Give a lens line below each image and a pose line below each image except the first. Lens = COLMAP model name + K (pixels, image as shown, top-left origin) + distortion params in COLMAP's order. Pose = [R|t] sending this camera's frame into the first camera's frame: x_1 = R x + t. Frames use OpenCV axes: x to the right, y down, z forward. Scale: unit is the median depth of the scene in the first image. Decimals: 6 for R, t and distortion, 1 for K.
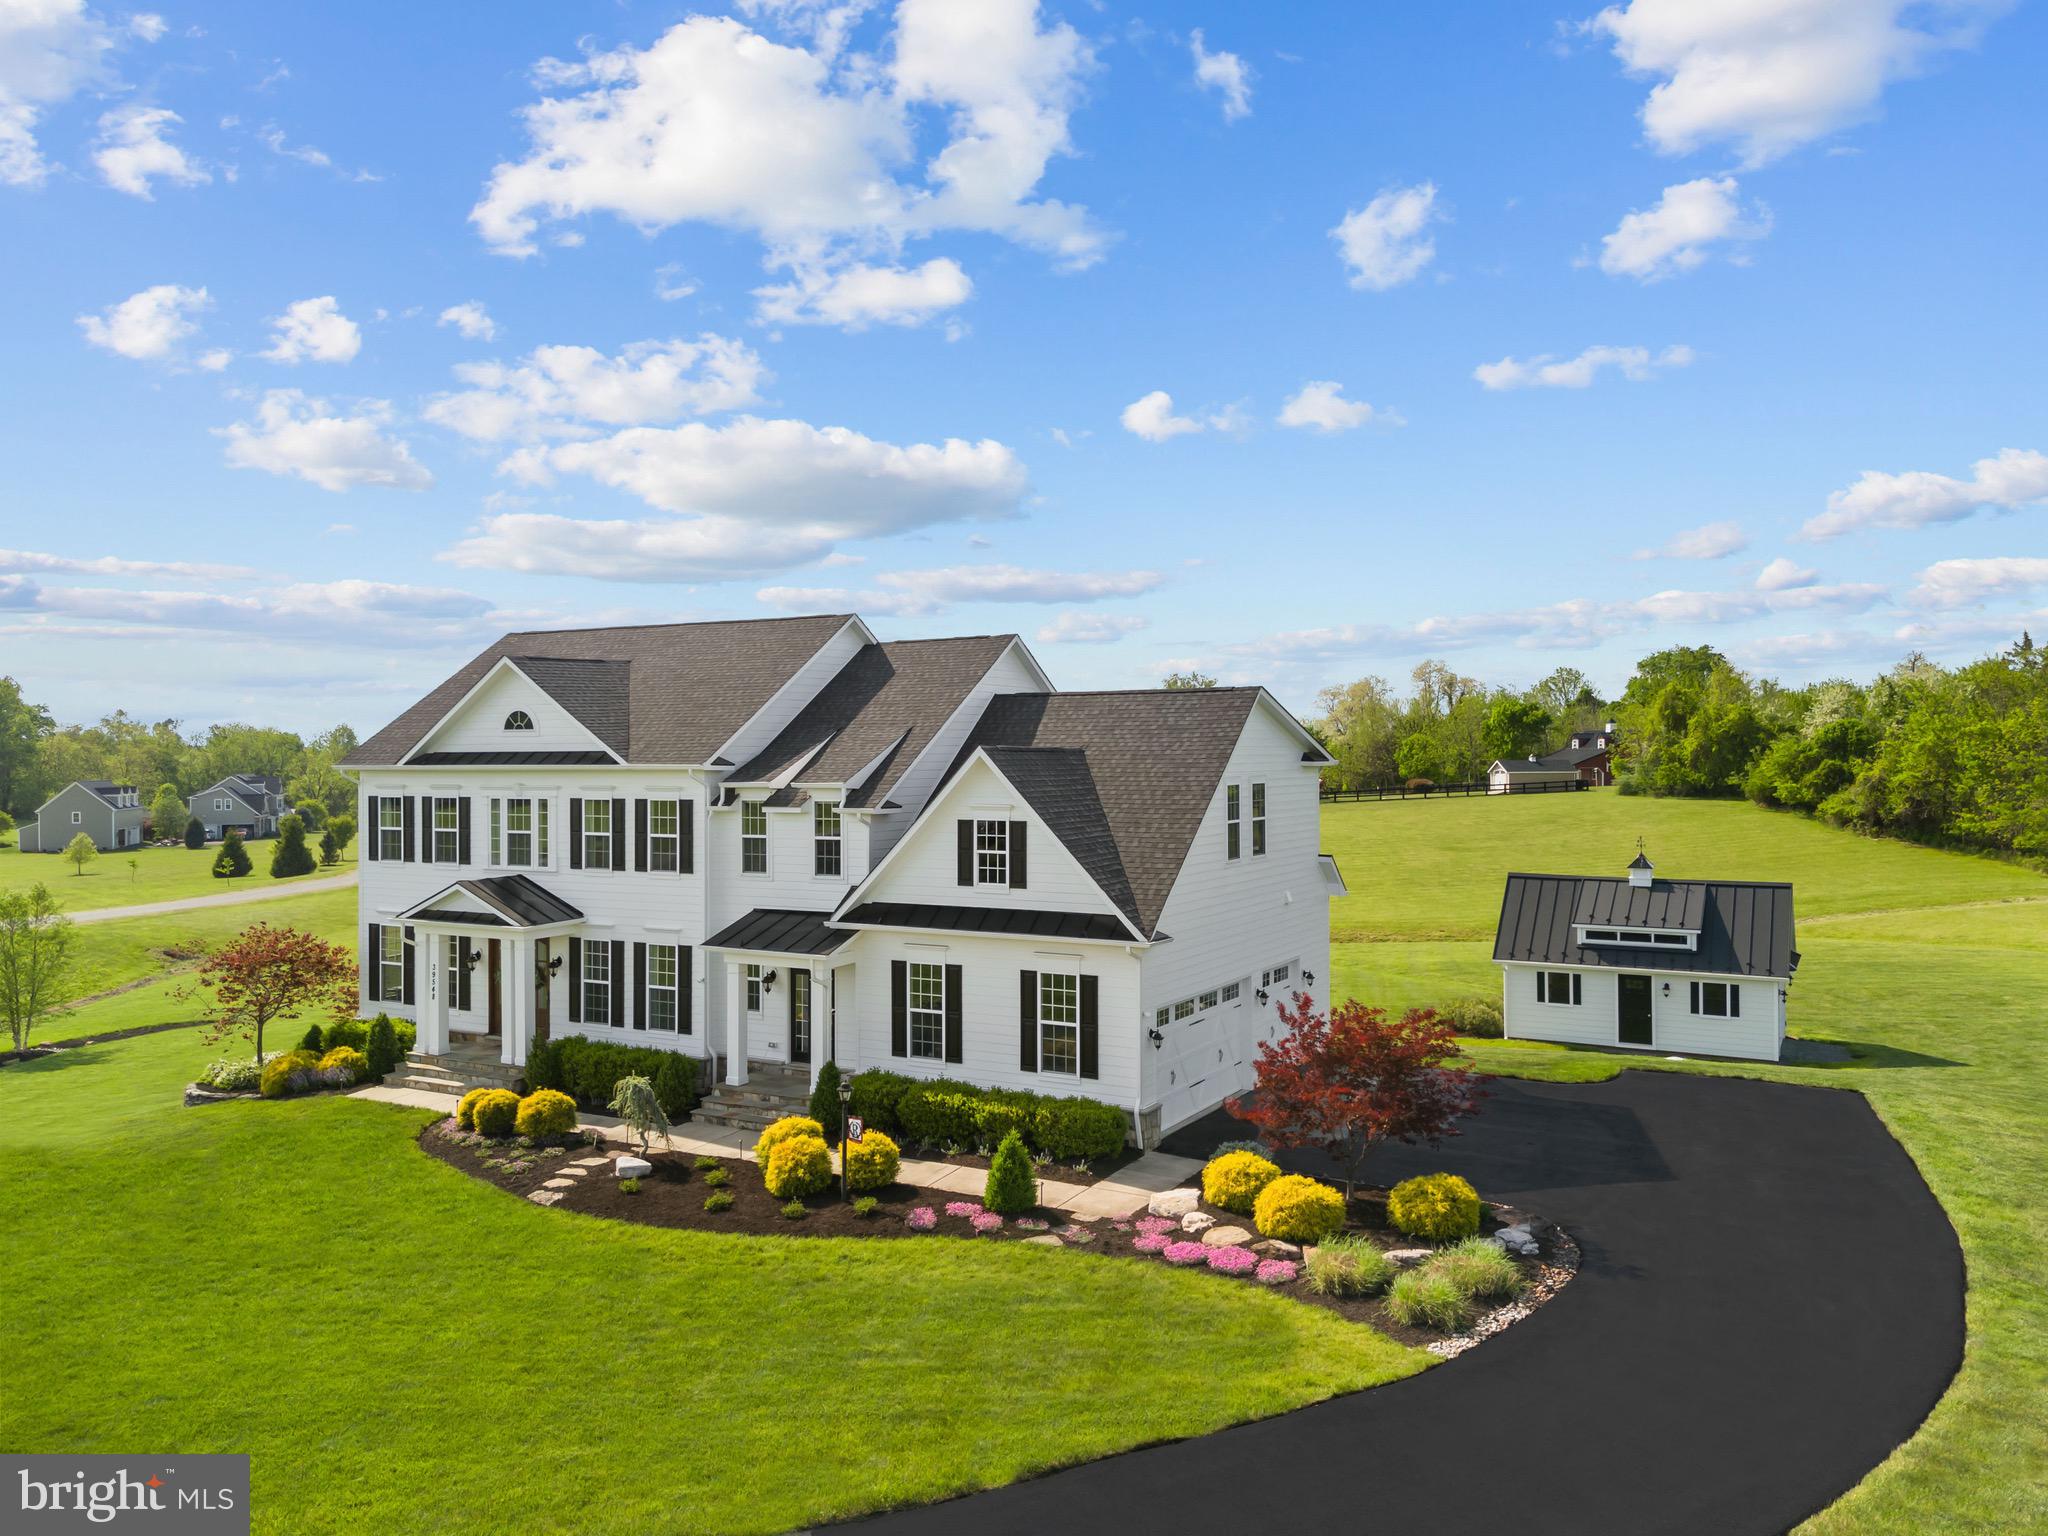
lens RADIAL K [[1549.7, 0, 1034.7], [0, 1549.7, 738.5], [0, 0, 1]] dist [0.091921, -0.180519]
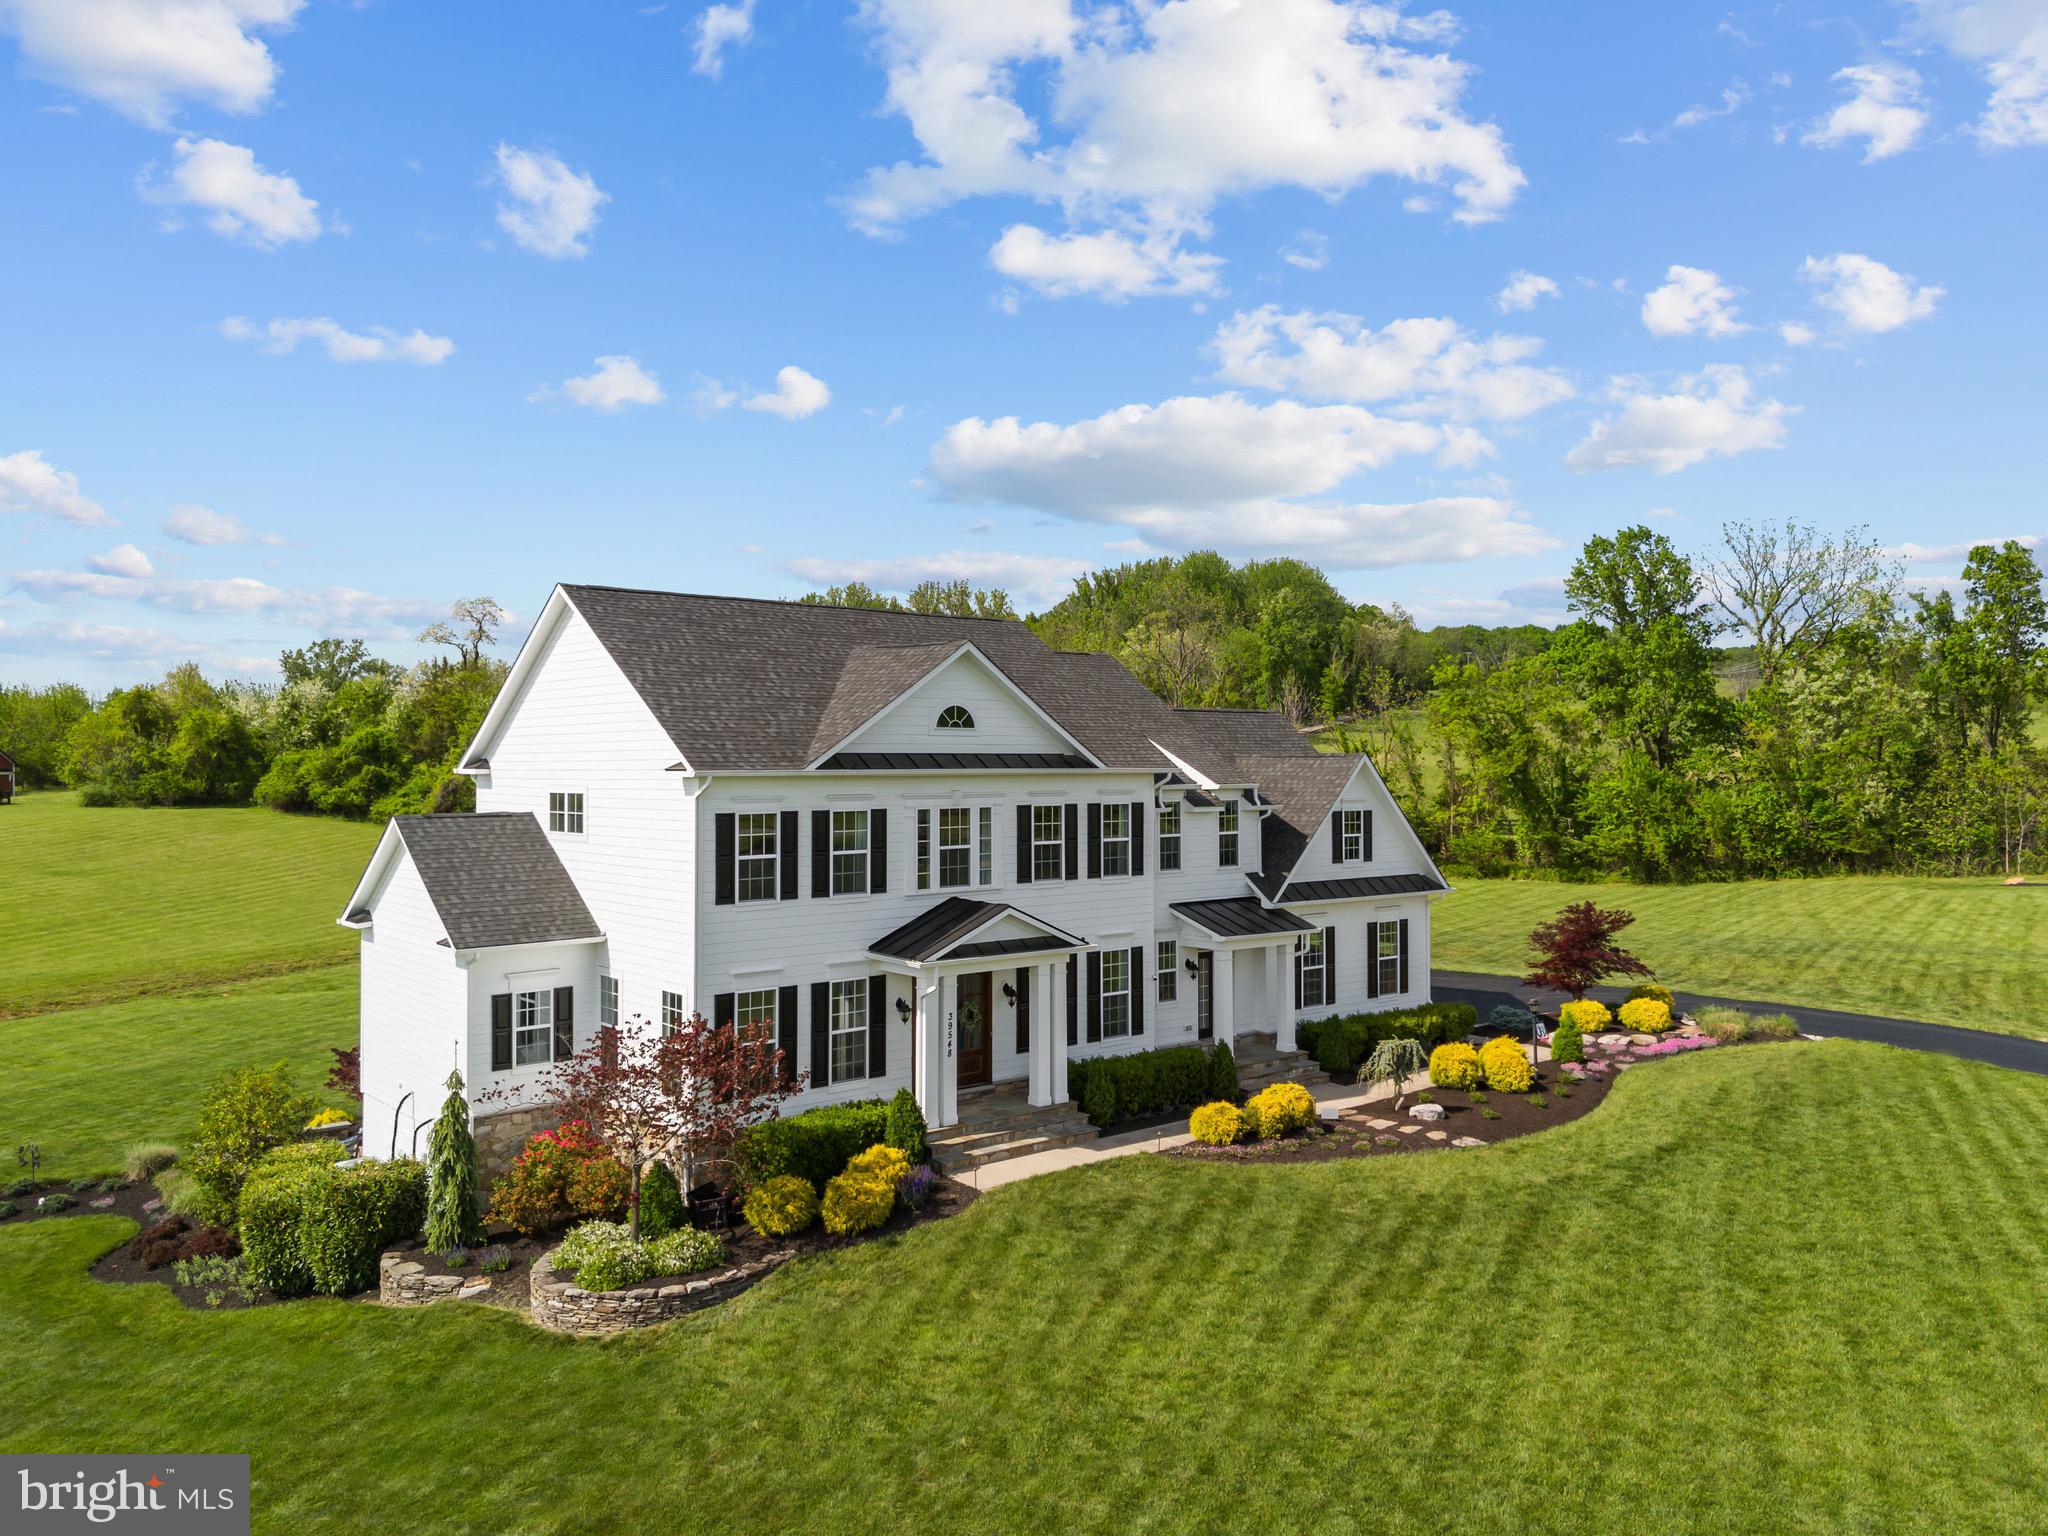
lens RADIAL K [[1514.3, 0, 1027.7], [0, 1514.3, 759.1], [0, 0, 1]] dist [0.075166, -0.074298]
pose [[0.353301, 0.004858, 0.935497, -1.214024], [-0.012807, 0.999918, -0.000356, 0.012627], [-0.935422, -0.011855, 0.353334, 0.746442]]
